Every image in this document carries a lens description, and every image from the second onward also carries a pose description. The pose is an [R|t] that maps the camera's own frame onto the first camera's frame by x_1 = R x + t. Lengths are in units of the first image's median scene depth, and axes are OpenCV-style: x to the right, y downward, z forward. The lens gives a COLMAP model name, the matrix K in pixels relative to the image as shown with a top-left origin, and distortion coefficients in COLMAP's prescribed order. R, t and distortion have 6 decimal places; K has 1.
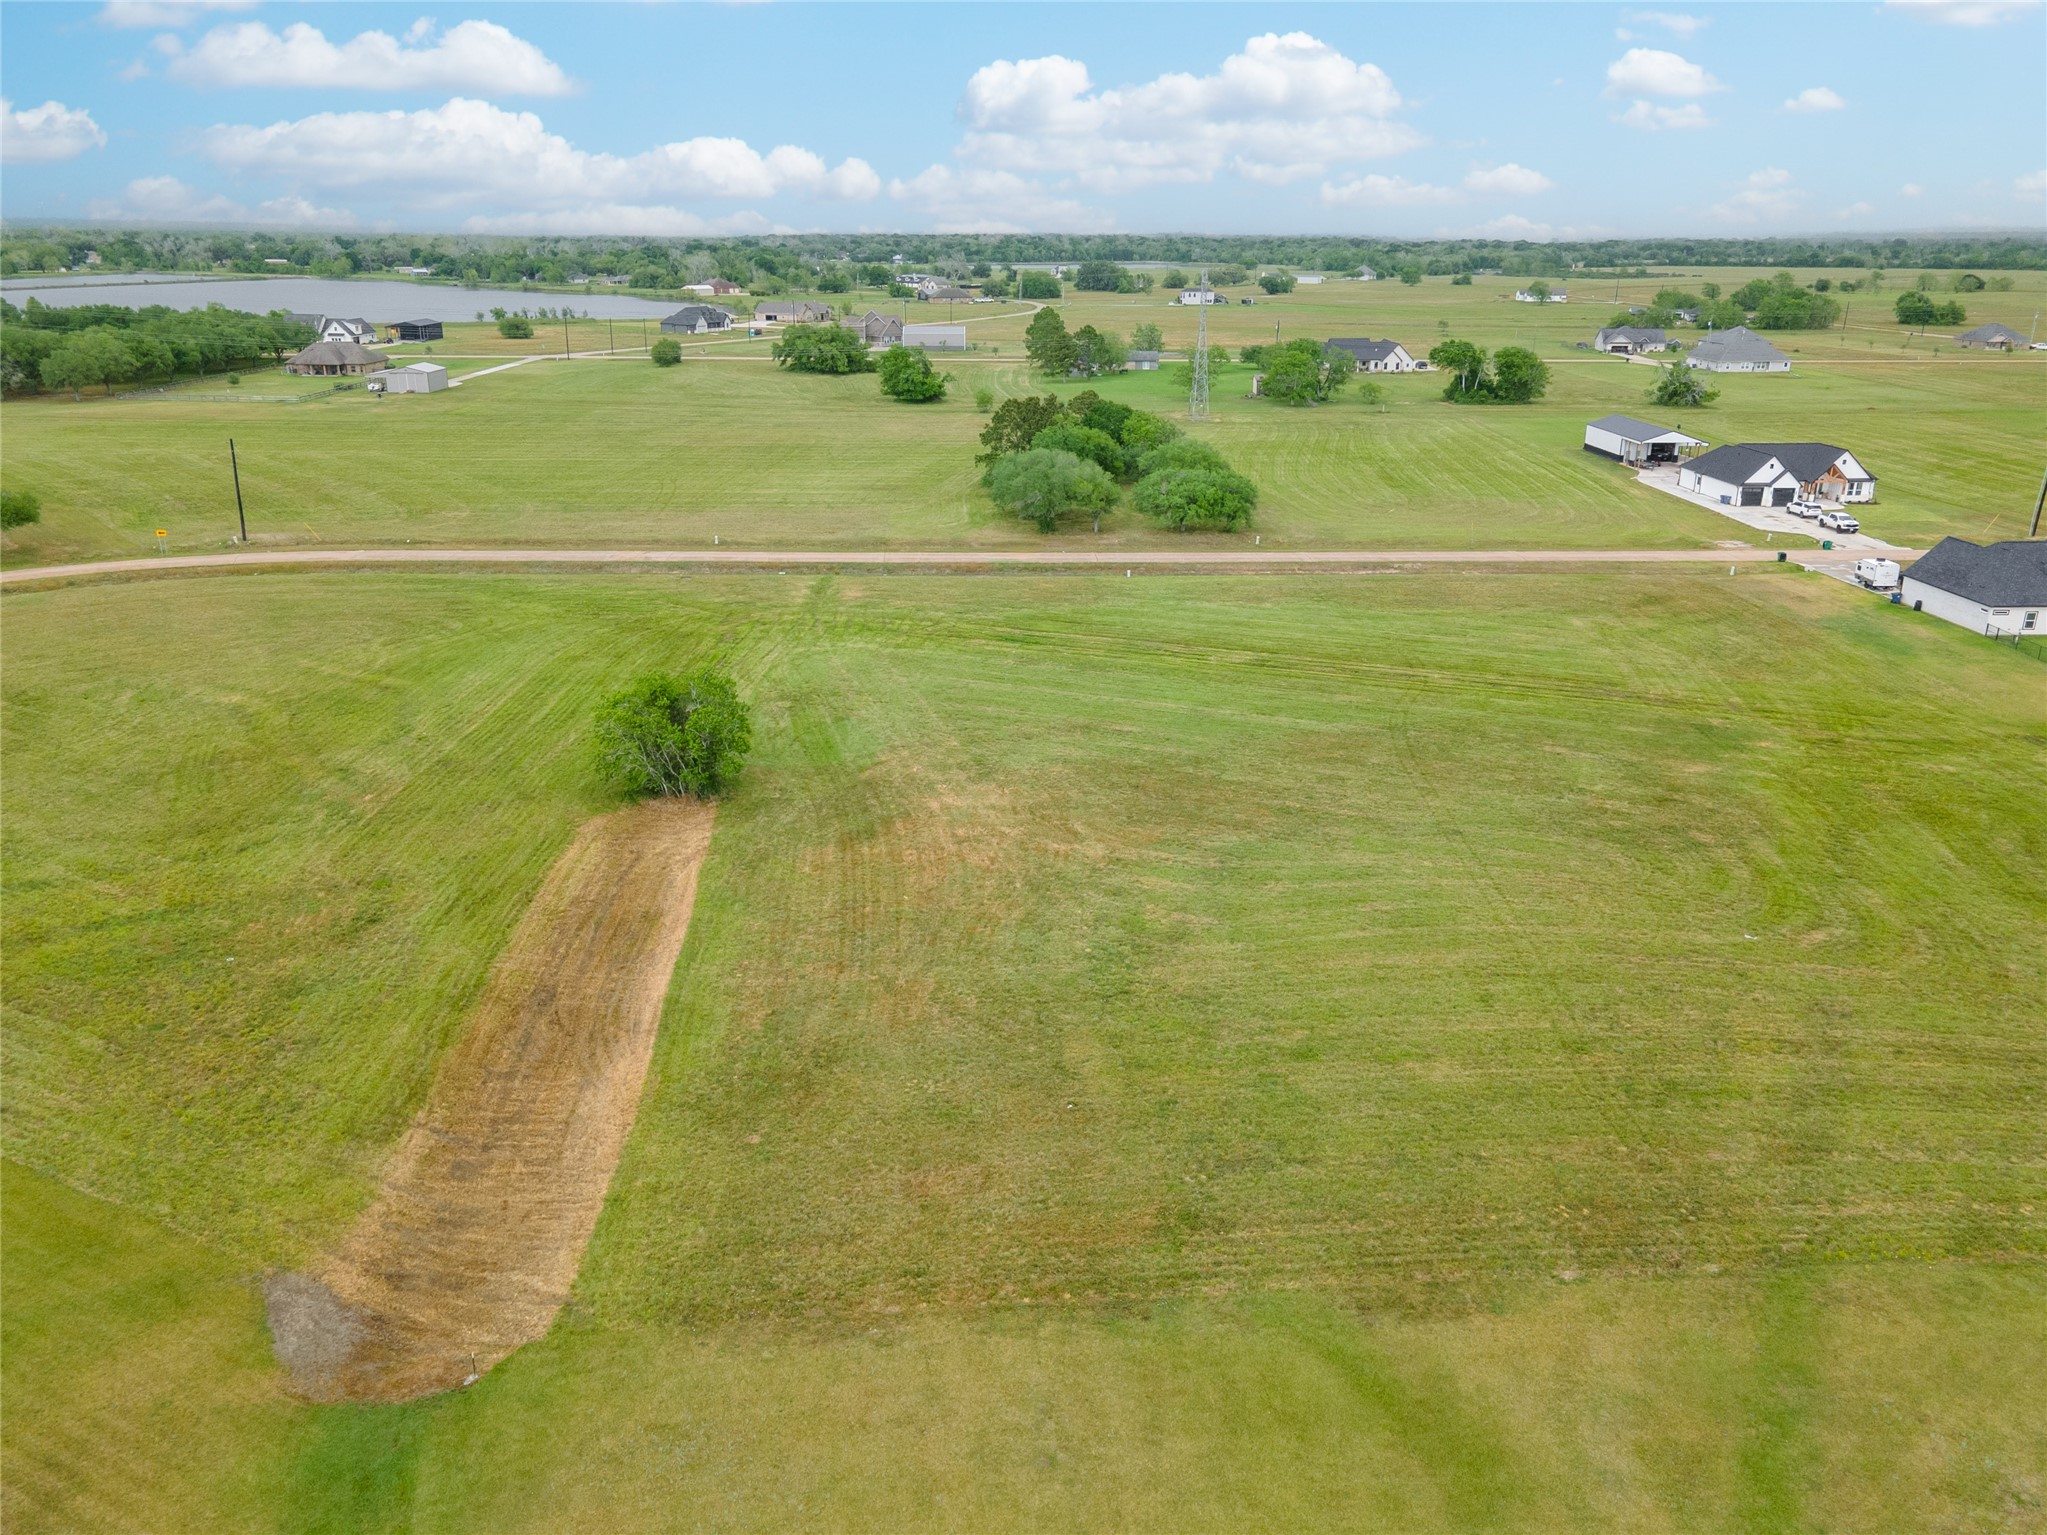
lens RADIAL K [[1570.9, 0, 1008.5], [0, 1570.9, 767.4], [0, 0, 1]] dist [0.030179, 0.032418]
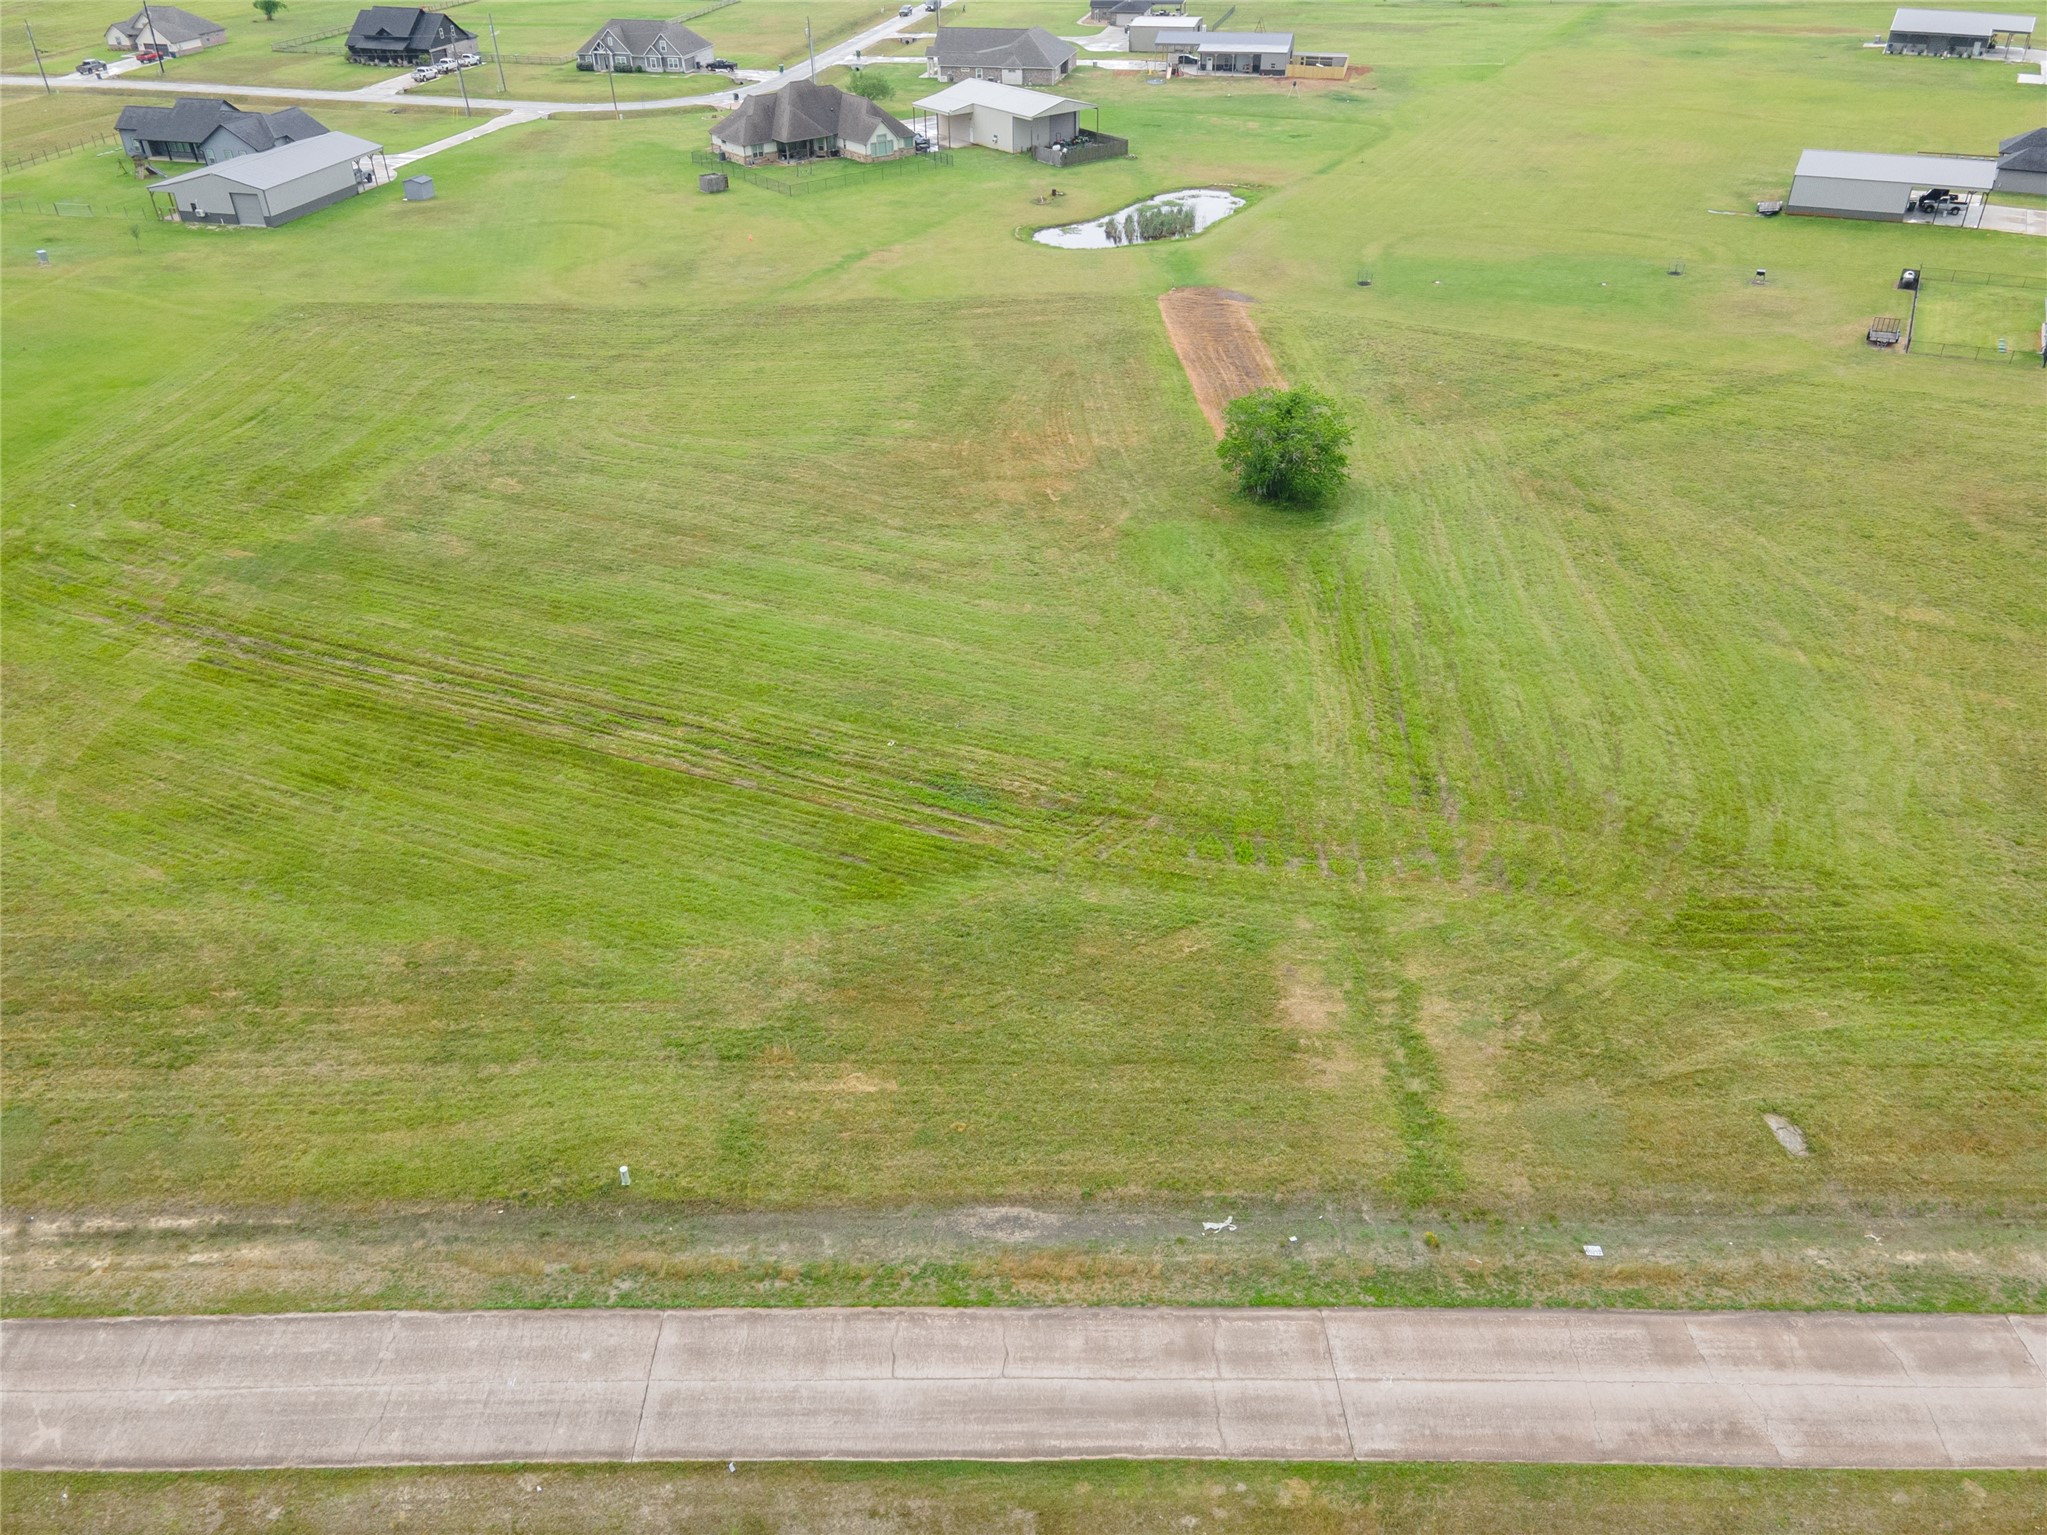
lens RADIAL K [[1570.9, 0, 1022.1], [0, 1570.9, 761.1], [0, 0, 1]] dist [0.030179, 0.032418]
pose [[-0.999840, -0.000632, 0.017892, -0.046173], [0.013560, 0.625779, 0.779883, -0.906635], [-0.011689, 0.780000, -0.625670, 2.209850]]
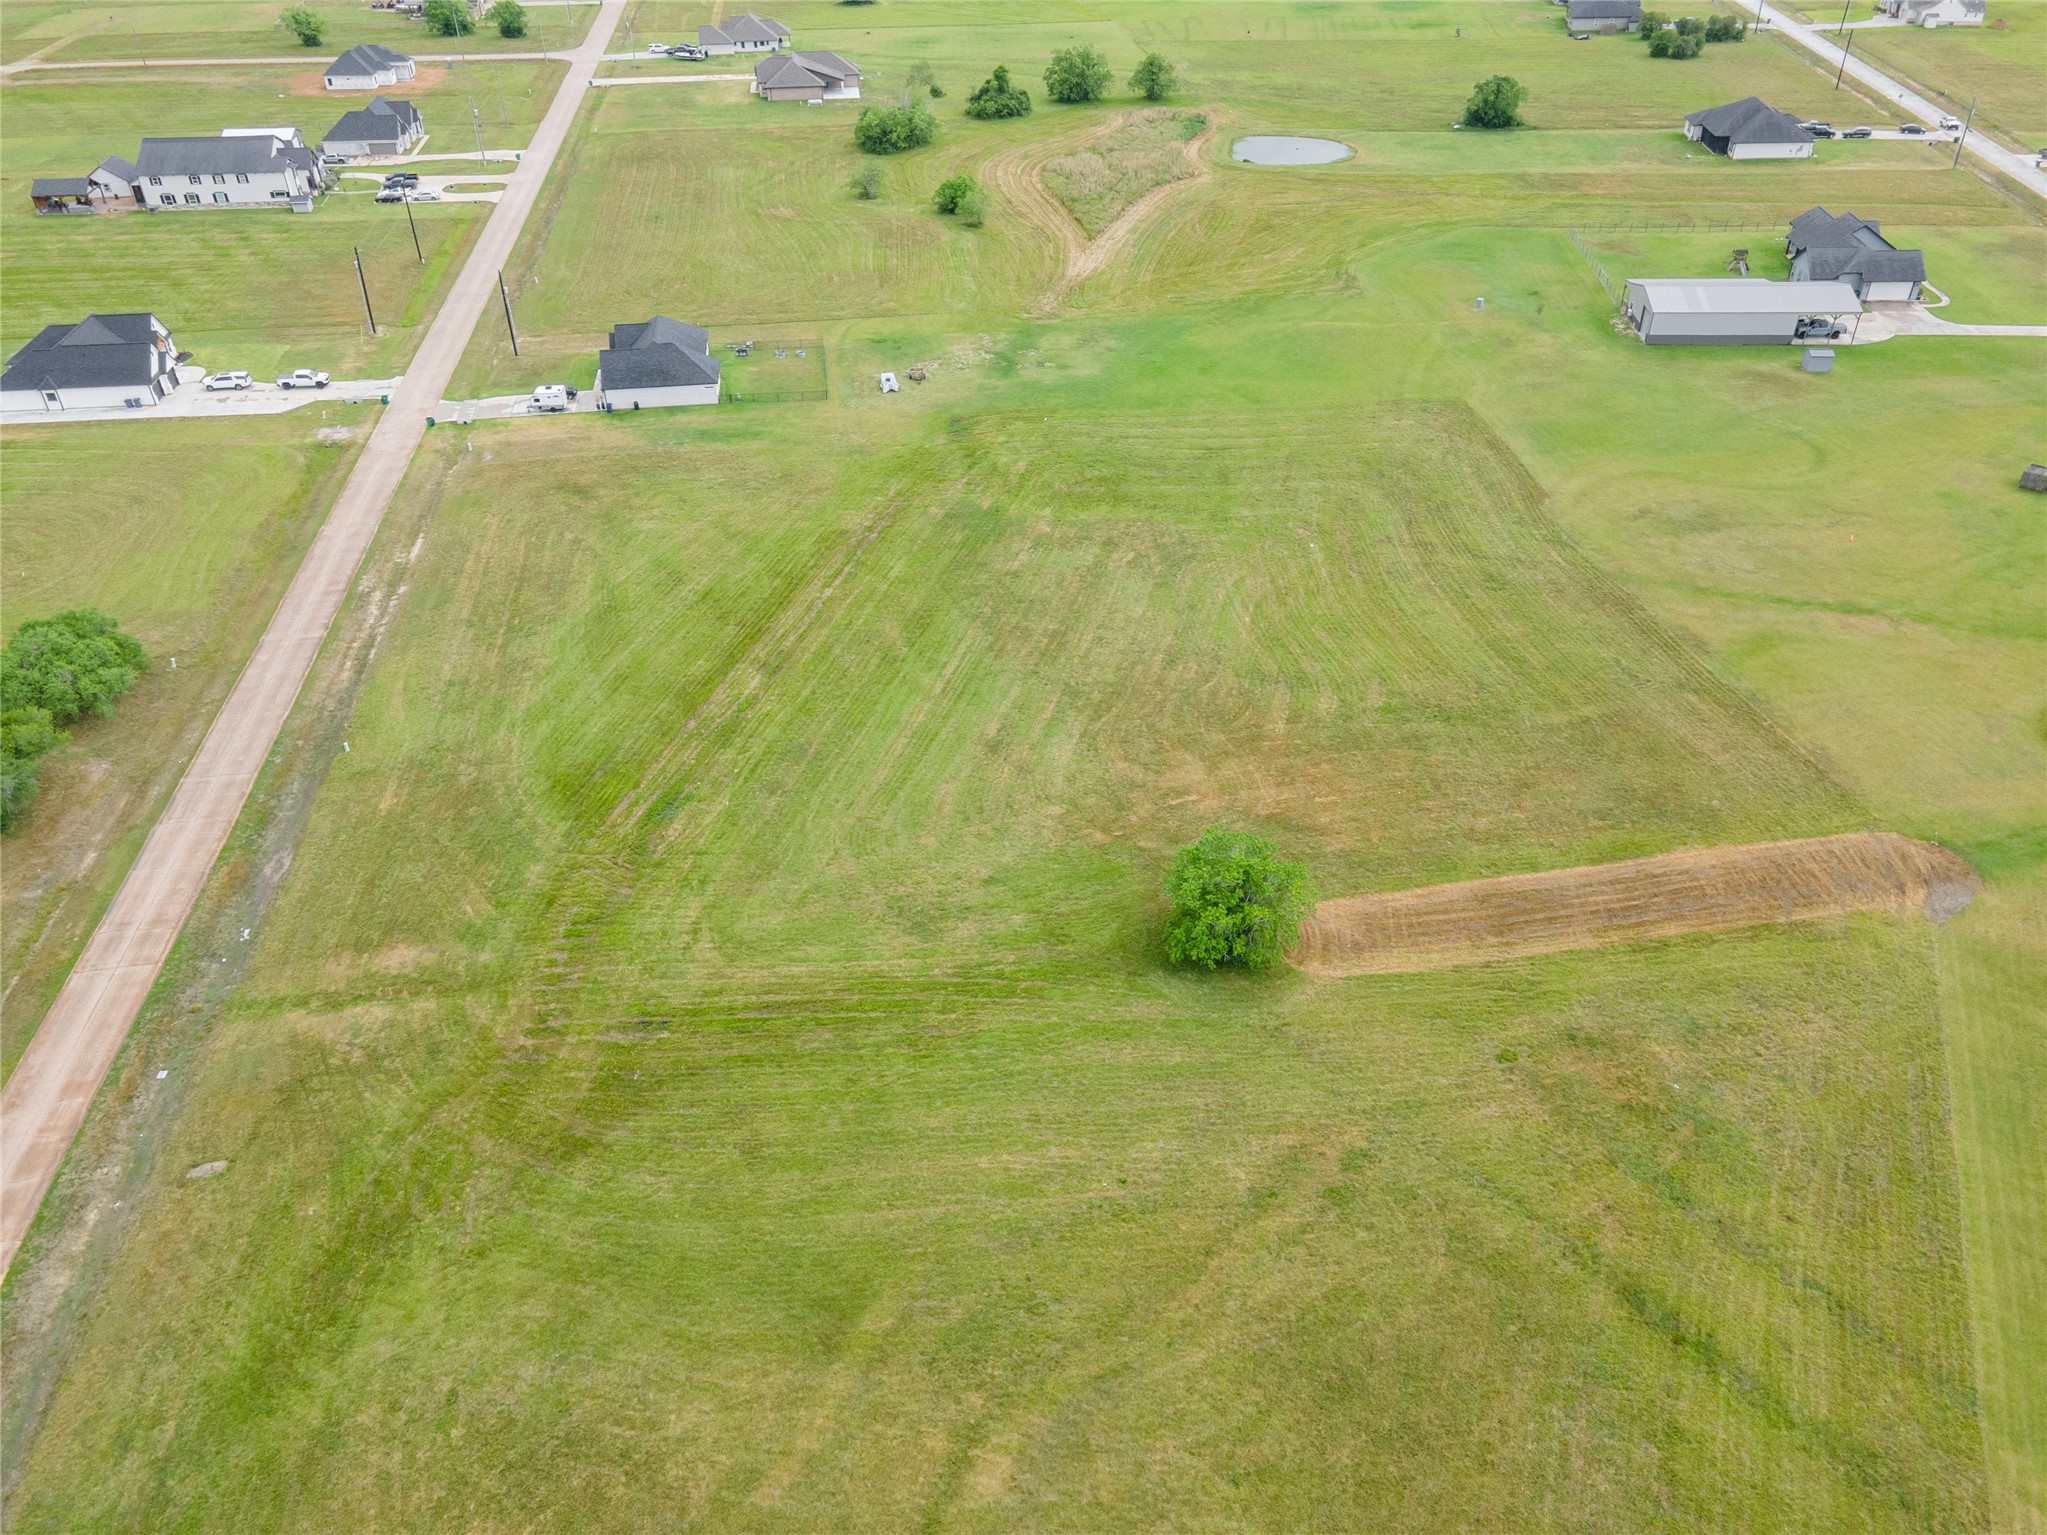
lens RADIAL K [[1570.9, 0, 1025.3], [0, 1570.9, 771.2], [0, 0, 1]] dist [0.030179, 0.032418]
pose [[-0.114787, -0.565547, 0.816689, -1.191212], [0.333620, 0.752427, 0.567937, -0.866564], [-0.935693, 0.337655, 0.102309, 1.148452]]
